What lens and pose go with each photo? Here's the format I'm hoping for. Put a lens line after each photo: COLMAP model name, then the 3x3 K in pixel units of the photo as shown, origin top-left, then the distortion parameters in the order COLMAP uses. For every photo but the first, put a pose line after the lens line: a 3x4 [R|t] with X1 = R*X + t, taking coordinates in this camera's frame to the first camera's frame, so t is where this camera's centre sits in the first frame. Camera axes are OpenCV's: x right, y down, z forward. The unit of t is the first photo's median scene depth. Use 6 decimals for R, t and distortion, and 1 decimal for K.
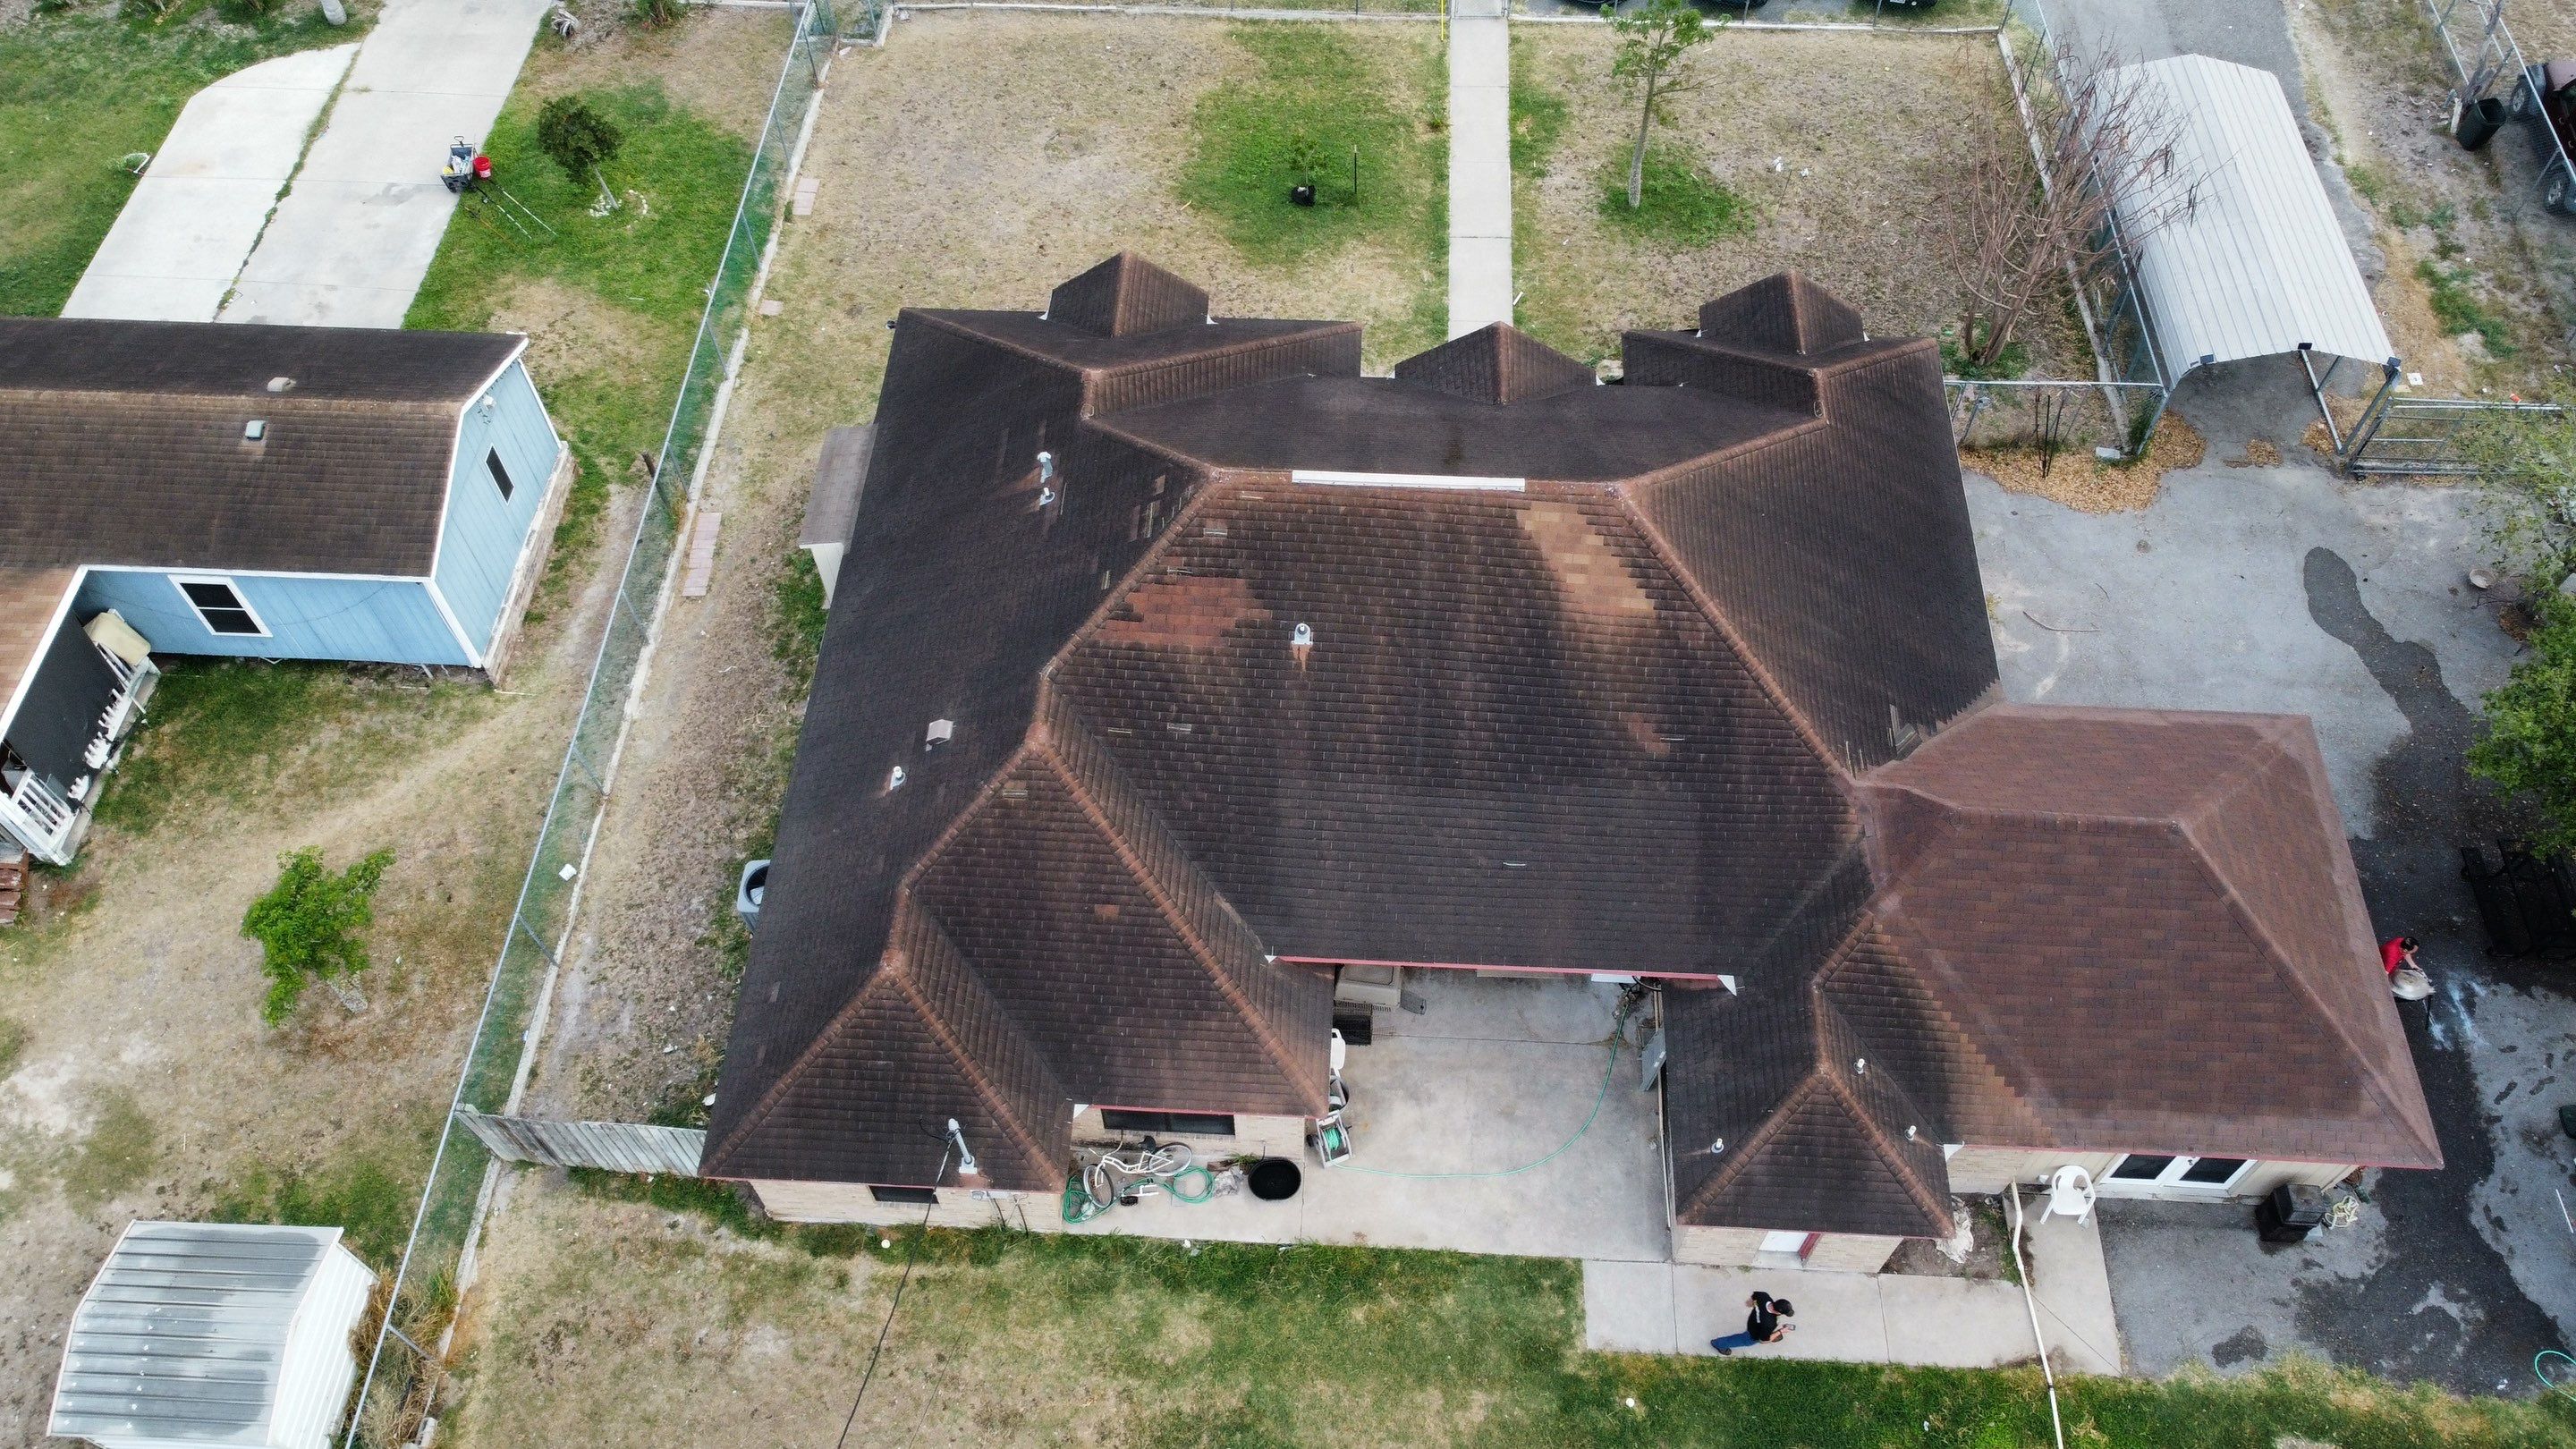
lens RADIAL K [[1920.5, 0, 1288.0], [0, 1920.5, 724.5], [0, 0, 1]] dist [-0.013530, -0.005803]
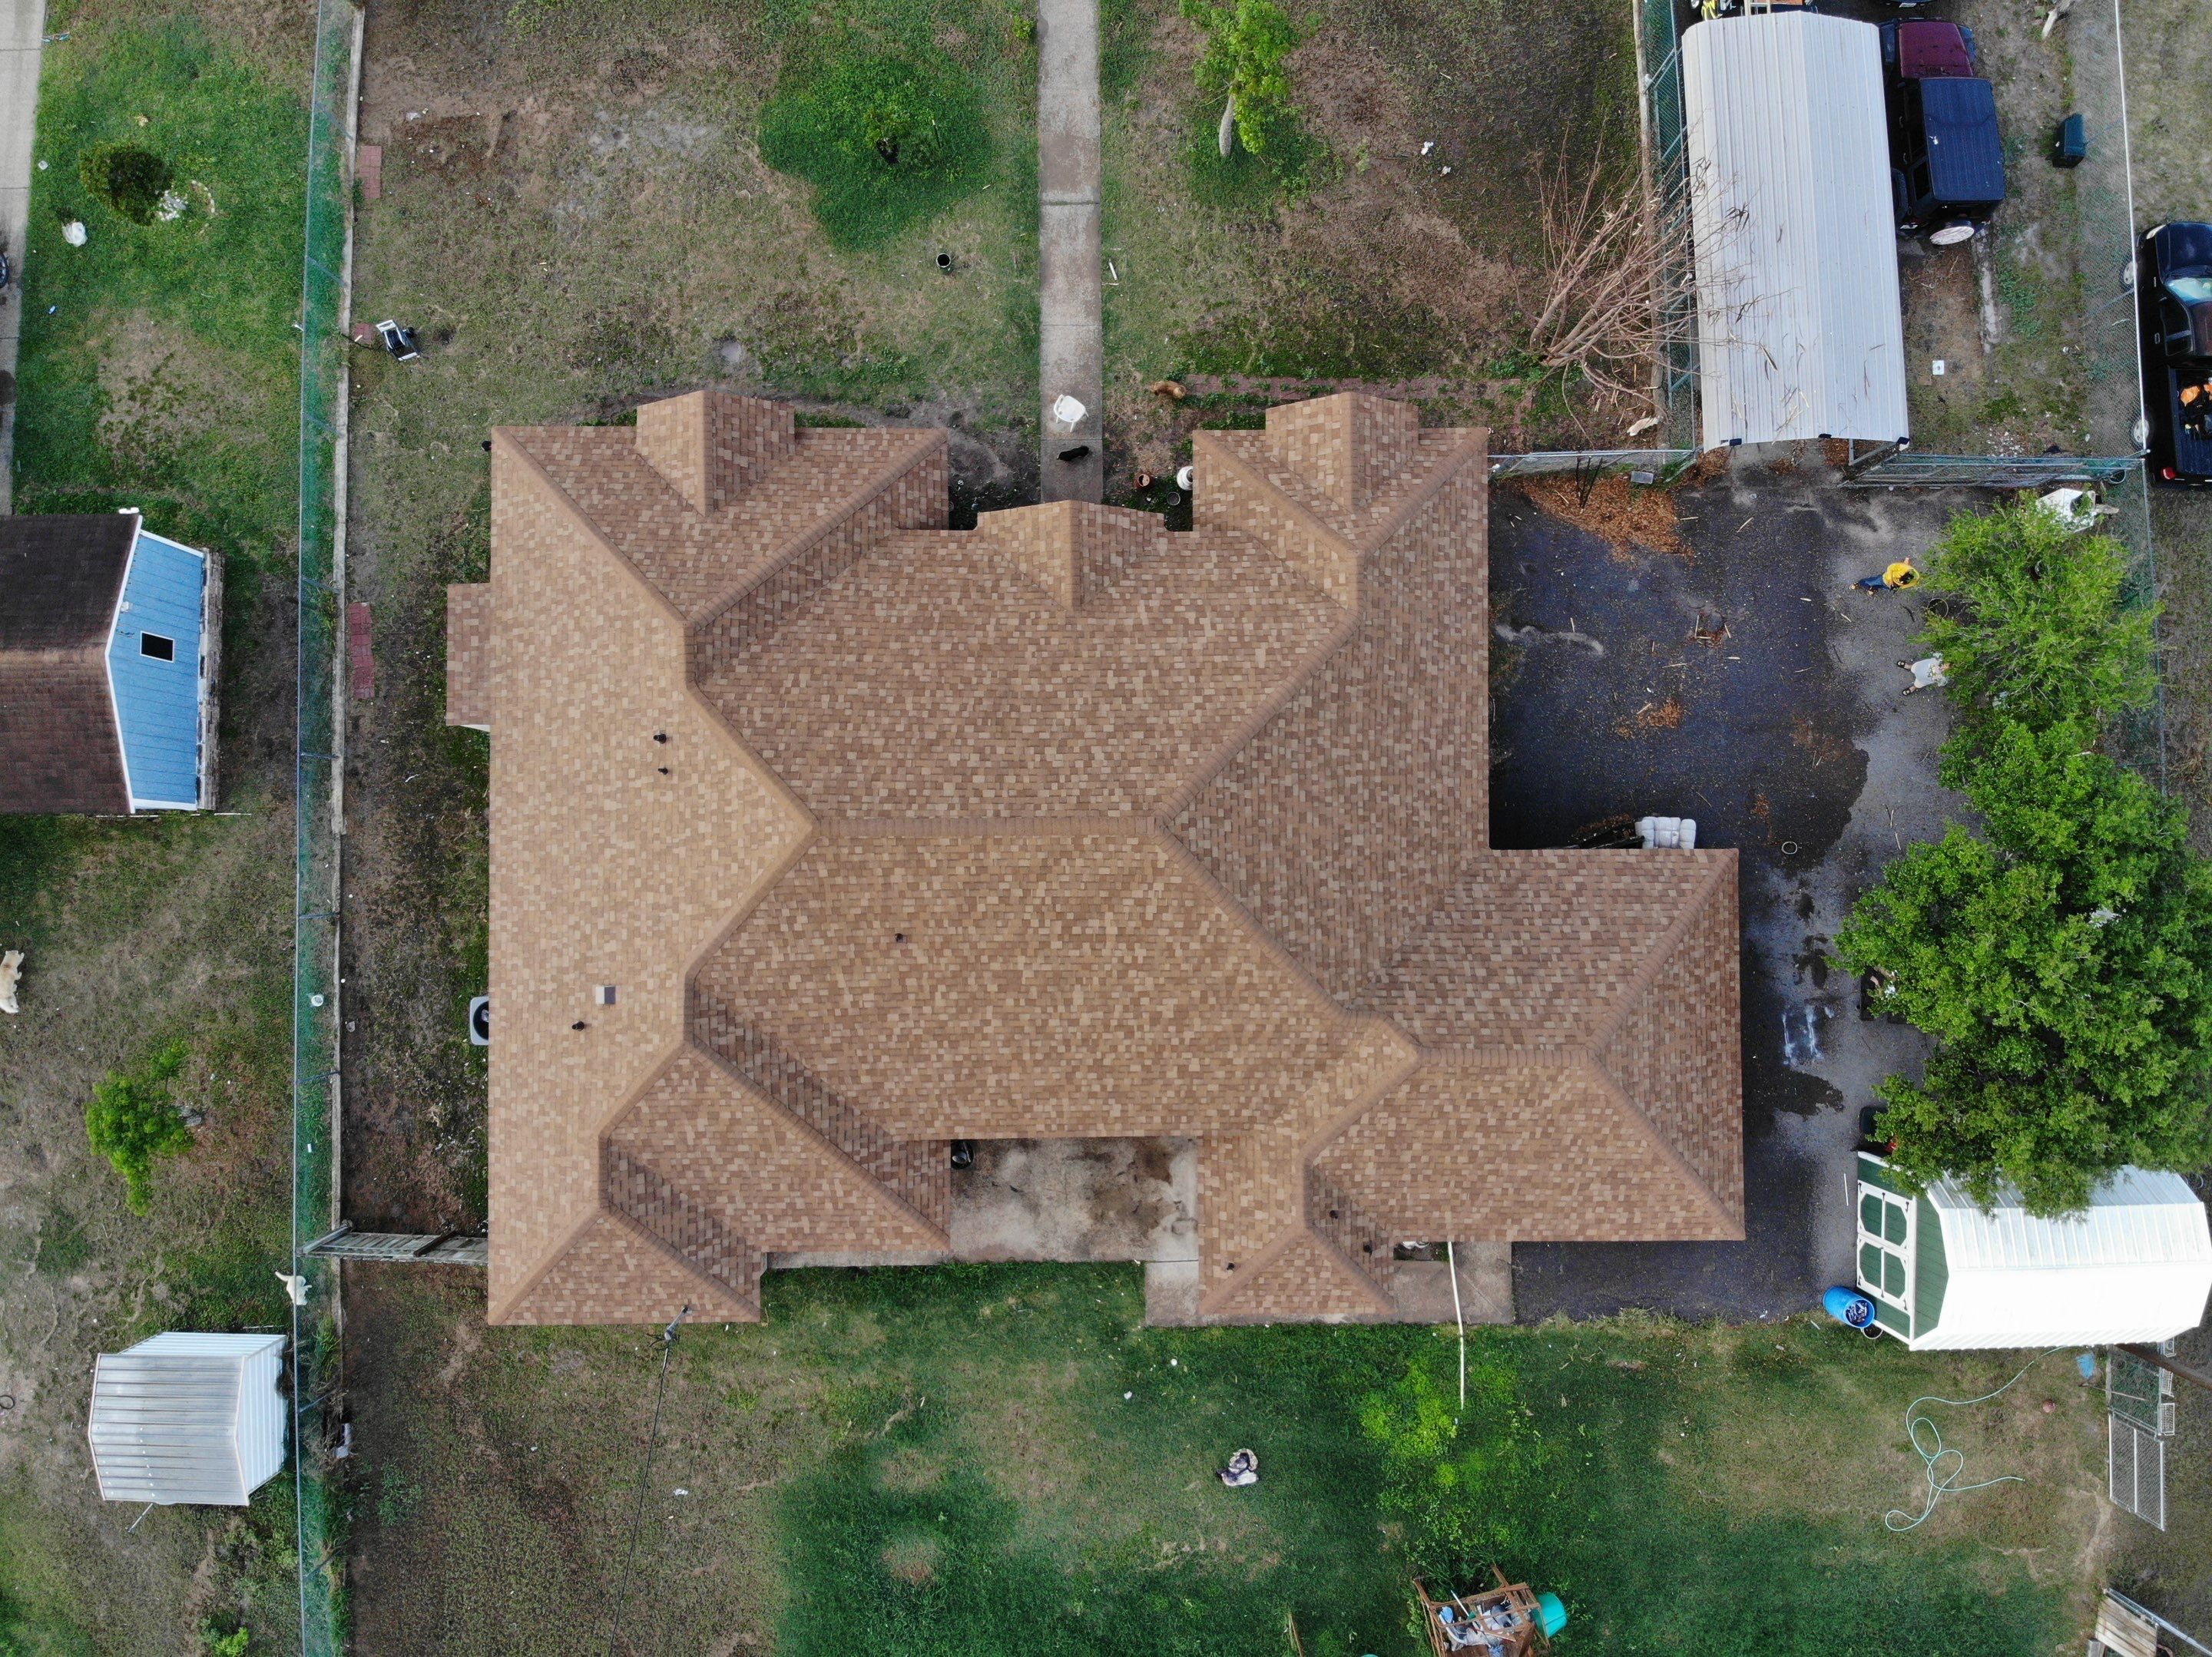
lens RADIAL K [[1584.2, 0, 1106.0], [0, 1584.2, 828.5], [0, 0, 1]] dist [0.004192, -0.077872]
pose [[0.997525, -0.060434, 0.035927, 0.073714], [0.031399, 0.840148, 0.541448, -0.439813], [-0.062906, -0.538980, 0.839967, 0.142179]]
